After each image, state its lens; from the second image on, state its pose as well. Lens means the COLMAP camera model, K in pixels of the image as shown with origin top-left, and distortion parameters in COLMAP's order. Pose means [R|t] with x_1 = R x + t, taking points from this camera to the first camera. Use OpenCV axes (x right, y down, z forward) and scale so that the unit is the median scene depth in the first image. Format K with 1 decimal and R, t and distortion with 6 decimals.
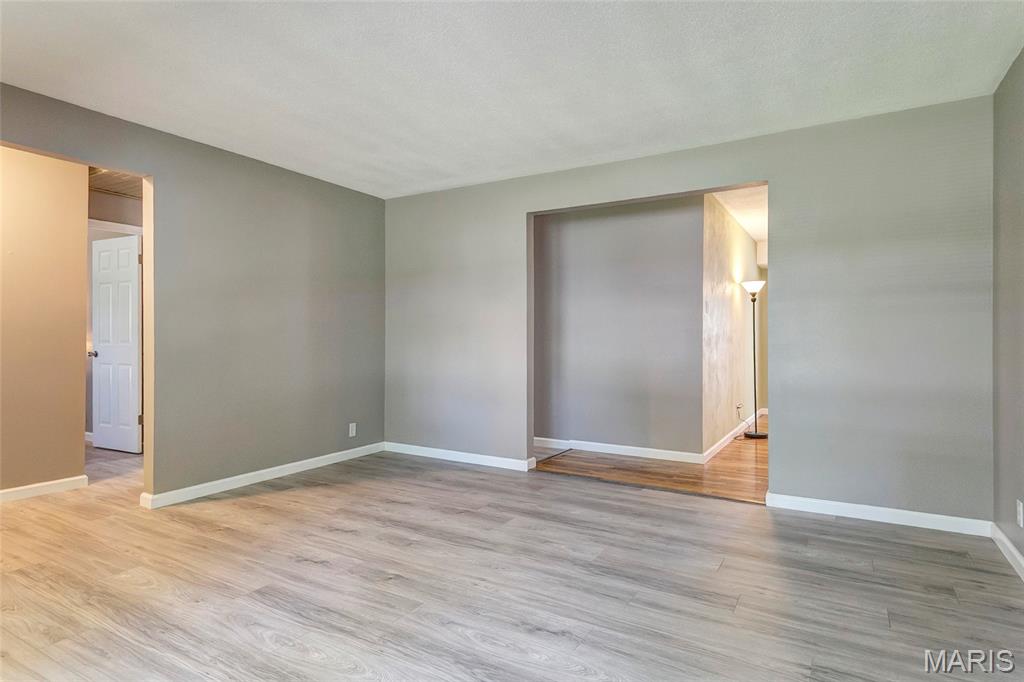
lens RADIAL K [[555.8, 0, 516.8], [0, 555.8, 337.8], [0, 0, 1]] dist [0.028805, -0.013859]
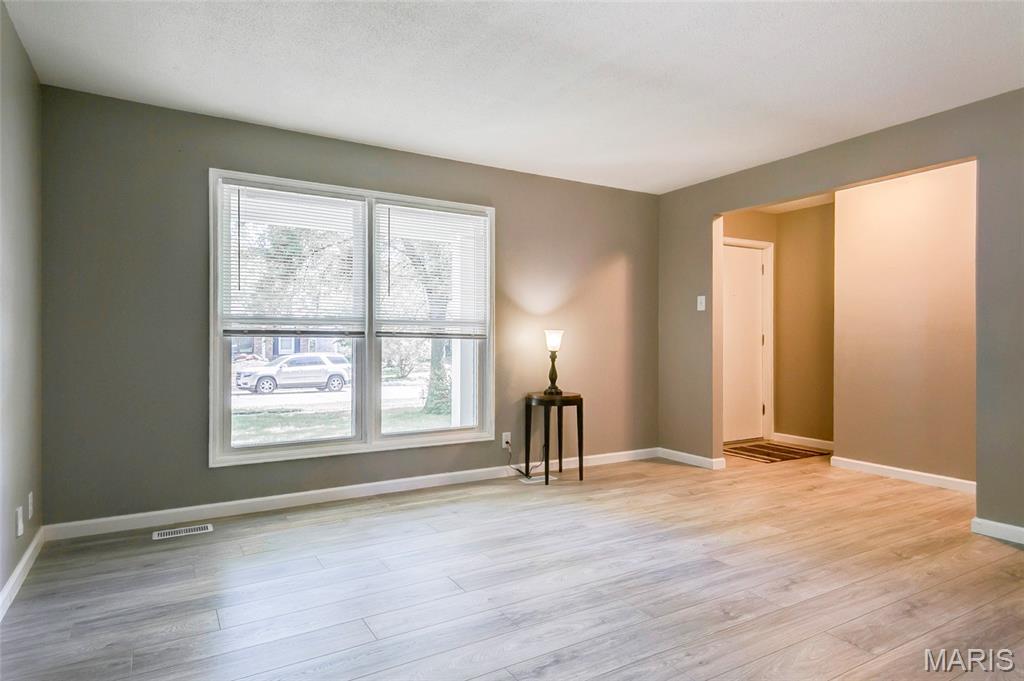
lens RADIAL K [[555.8, 0, 512.1], [0, 555.8, 340.8], [0, 0, 1]] dist [0.028805, -0.013859]
pose [[-0.473280, -0.001444, -0.880911, 0.721989], [0.004621, 0.999981, -0.004122, -0.003531], [0.880900, -0.006021, -0.473264, 1.116793]]
